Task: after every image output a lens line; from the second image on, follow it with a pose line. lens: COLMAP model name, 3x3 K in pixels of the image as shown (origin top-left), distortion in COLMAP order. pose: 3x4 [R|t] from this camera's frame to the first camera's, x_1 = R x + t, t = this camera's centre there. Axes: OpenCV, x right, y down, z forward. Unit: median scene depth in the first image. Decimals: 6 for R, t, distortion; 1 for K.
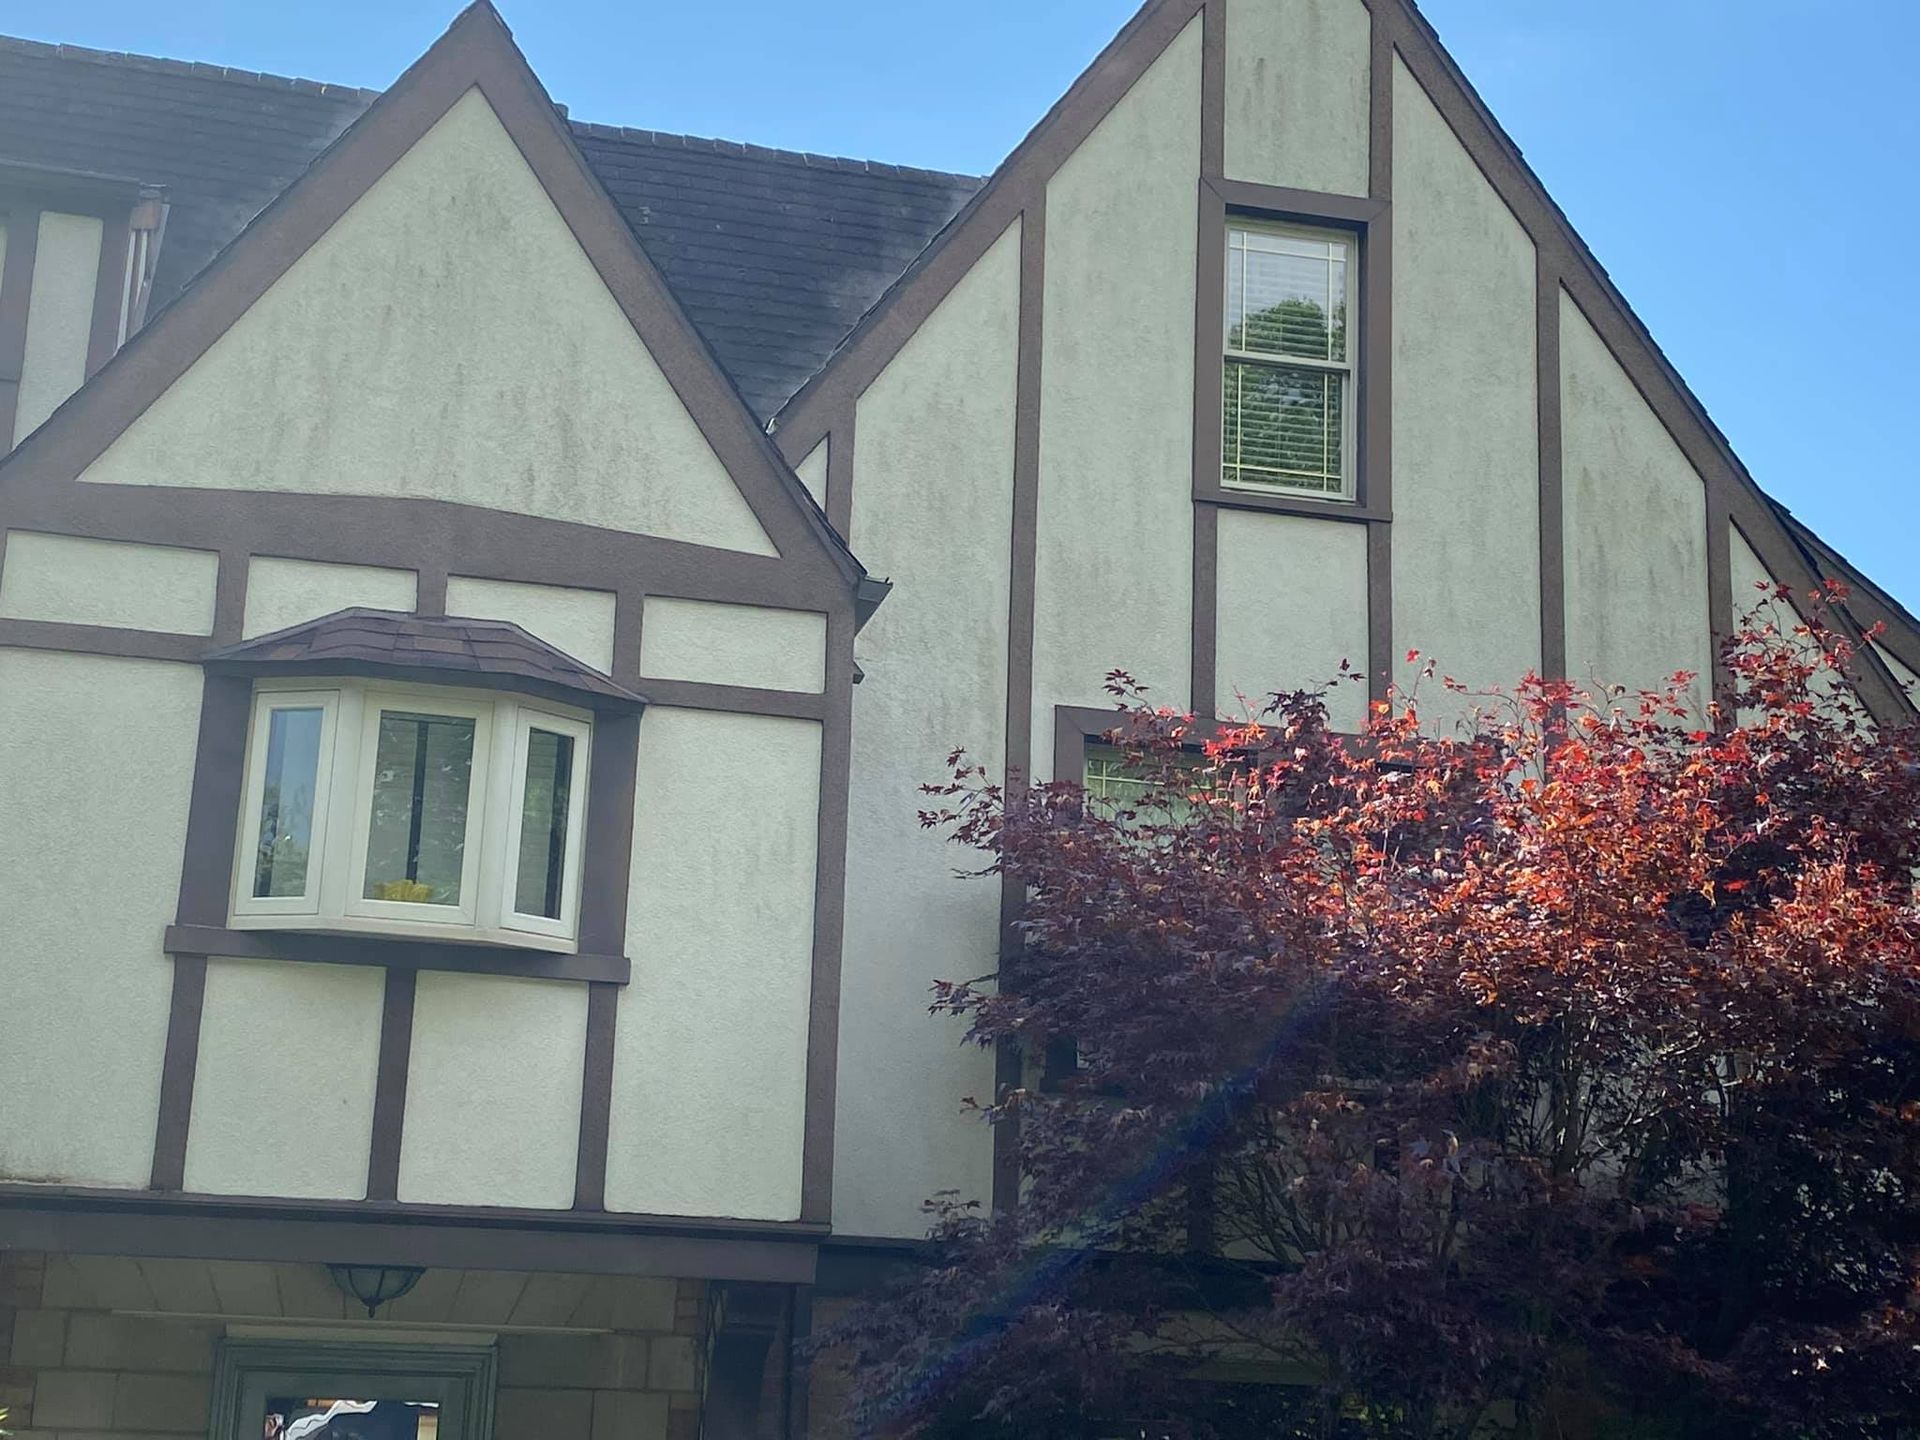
lens RADIAL K [[2644.2, 0, 960.0], [0, 2644.2, 720.0], [0, 0, 1]] dist [0.208184, -0.901847]
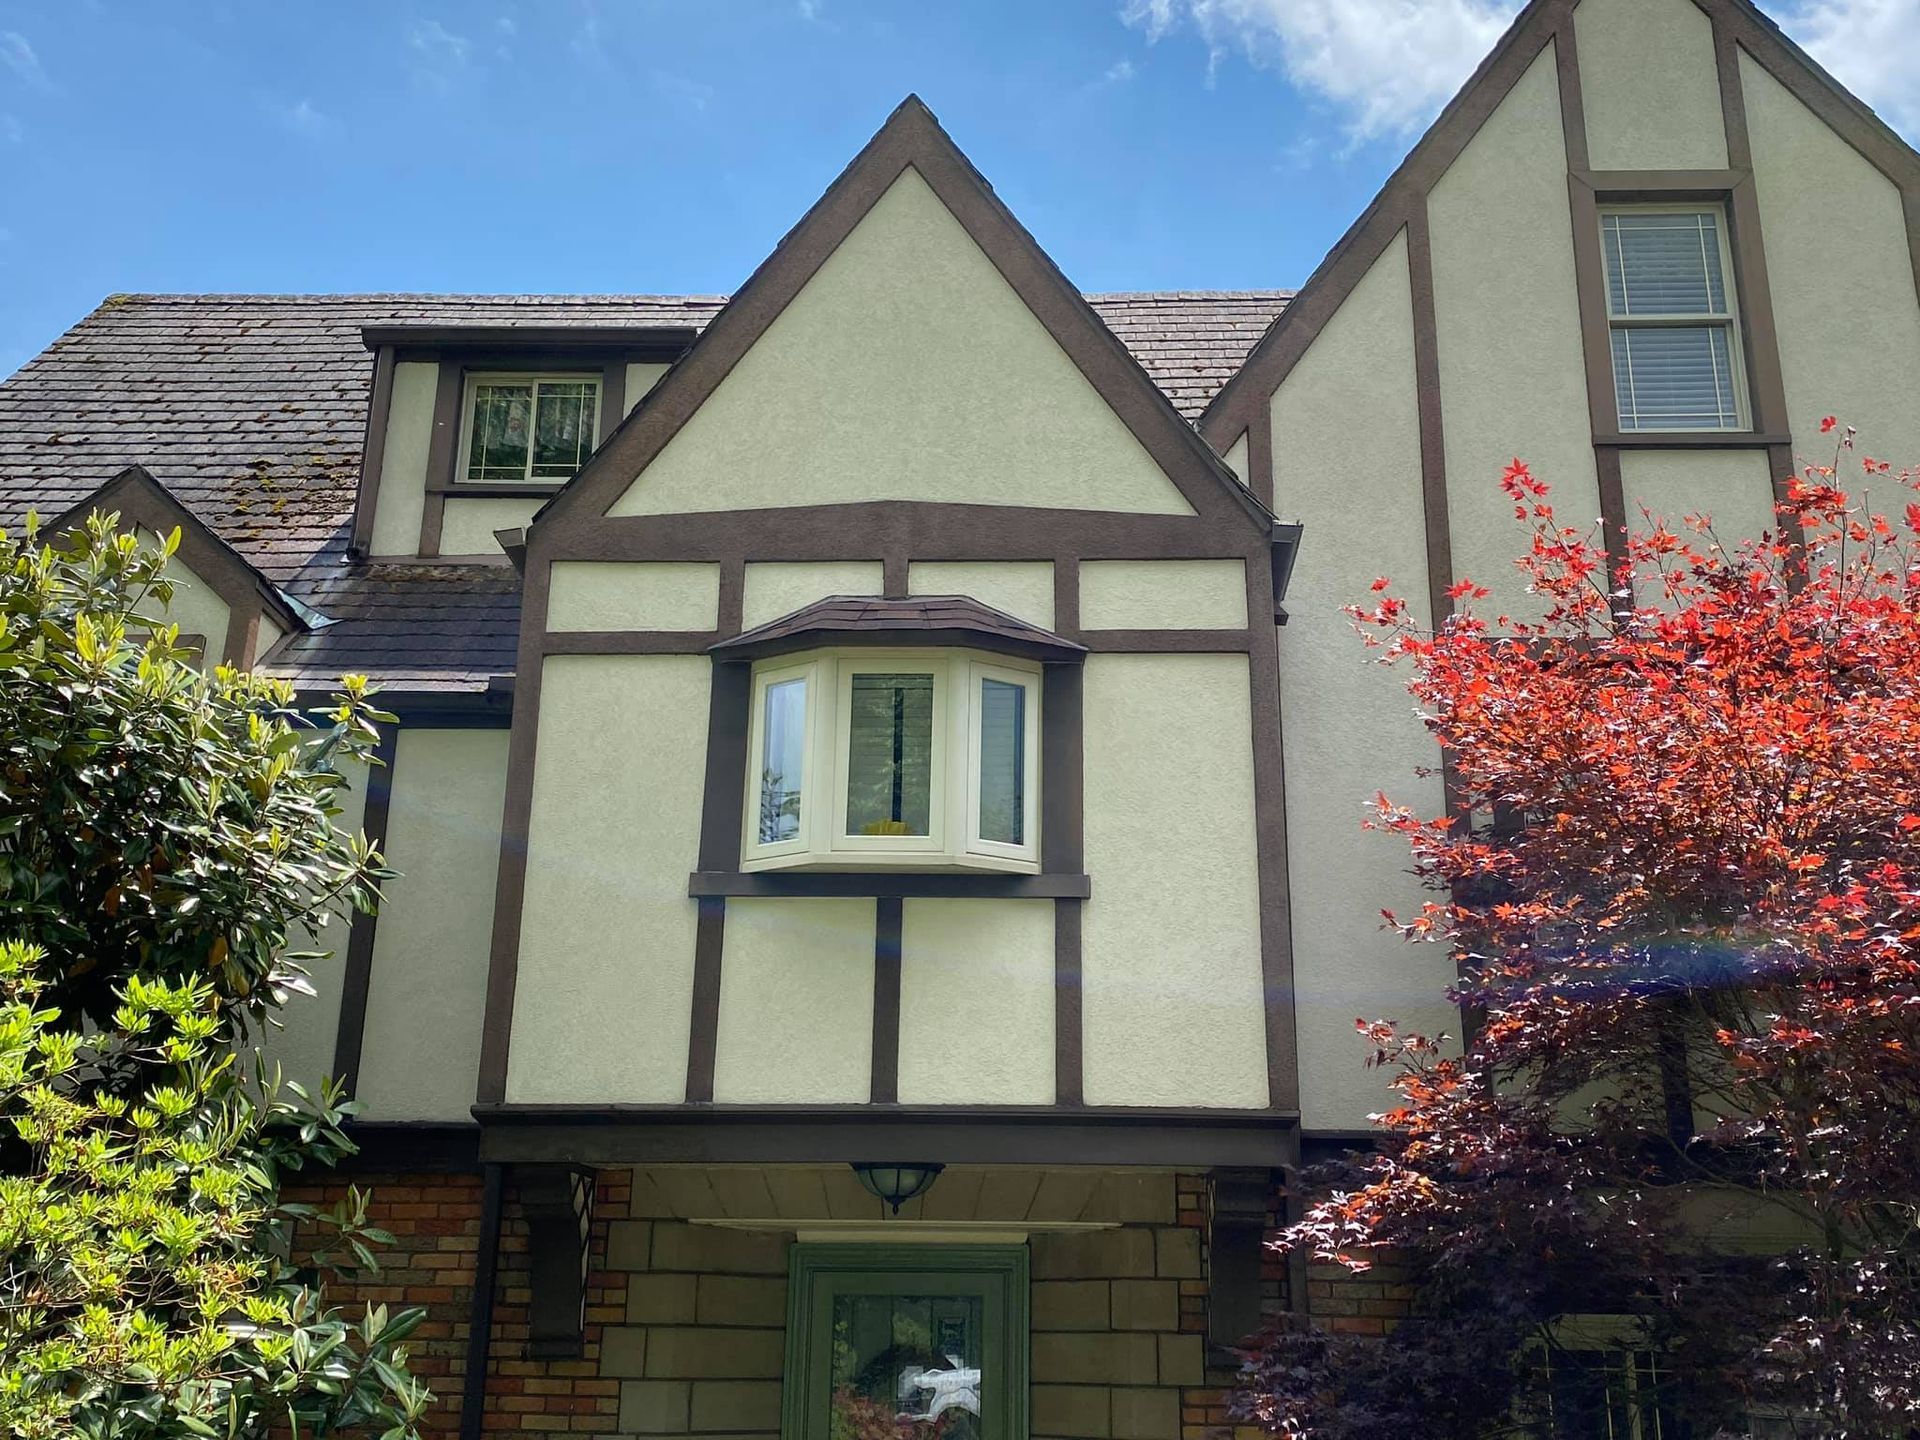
lens RADIAL K [[1845.1, 0, 960.0], [0, 1845.1, 720.0], [0, 0, 1]] dist [0.126167, -0.333490]
pose [[0.959818, -0.108001, -0.259006, 0.029369], [0.089952, 0.992680, -0.080588, 0.080909], [0.265814, 0.054052, 0.962508, 0.239506]]
